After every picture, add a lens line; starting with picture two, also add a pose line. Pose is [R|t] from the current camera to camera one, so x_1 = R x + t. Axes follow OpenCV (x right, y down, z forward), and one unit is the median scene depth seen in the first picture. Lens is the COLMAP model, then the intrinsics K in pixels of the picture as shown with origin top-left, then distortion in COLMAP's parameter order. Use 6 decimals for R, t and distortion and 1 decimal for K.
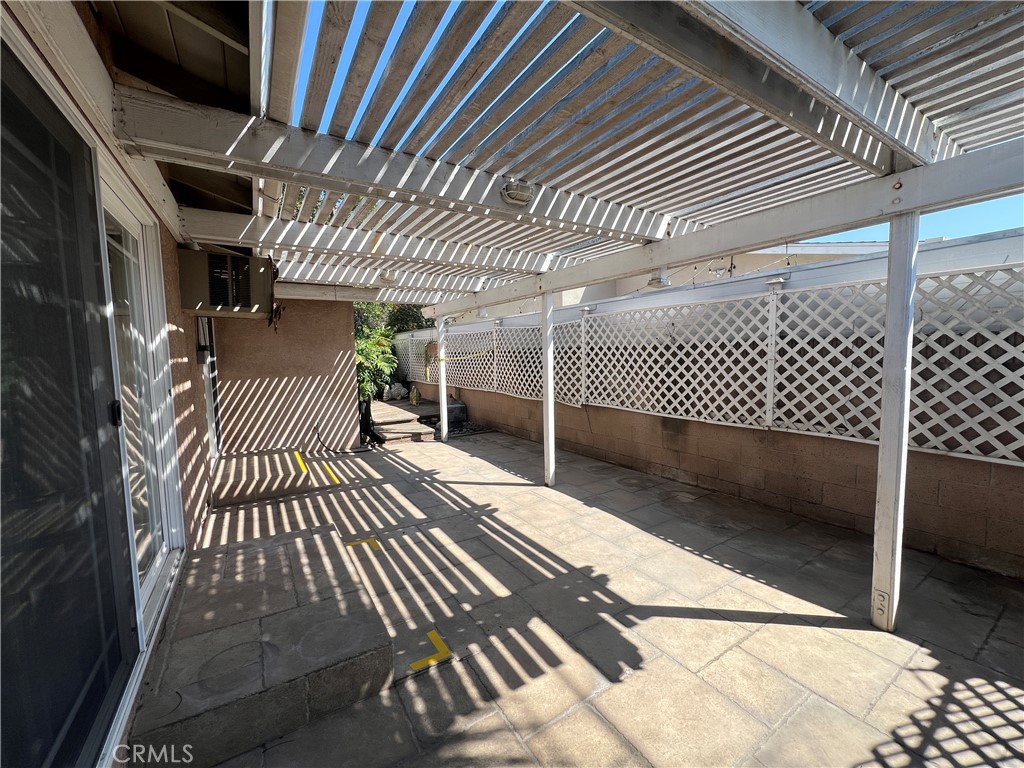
lens RADIAL K [[408.8, 0, 508.2], [0, 408.8, 384.9], [0, 0, 1]] dist [-0.001736, 0.000709]
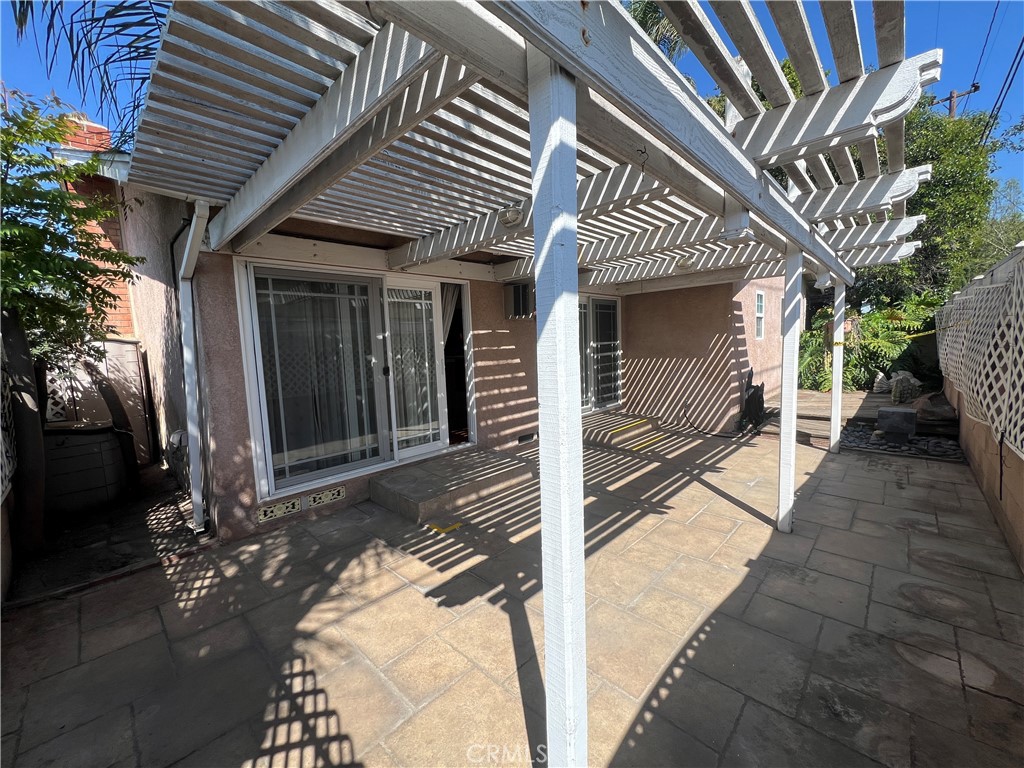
lens RADIAL K [[408.8, 0, 508.5], [0, 408.8, 380.8], [0, 0, 1]] dist [-0.001736, 0.000709]
pose [[0.241680, 0.099189, -0.965273, 0.752452], [-0.044703, 0.994844, 0.091035, -0.060627], [0.969326, 0.021149, 0.244868, 0.434361]]
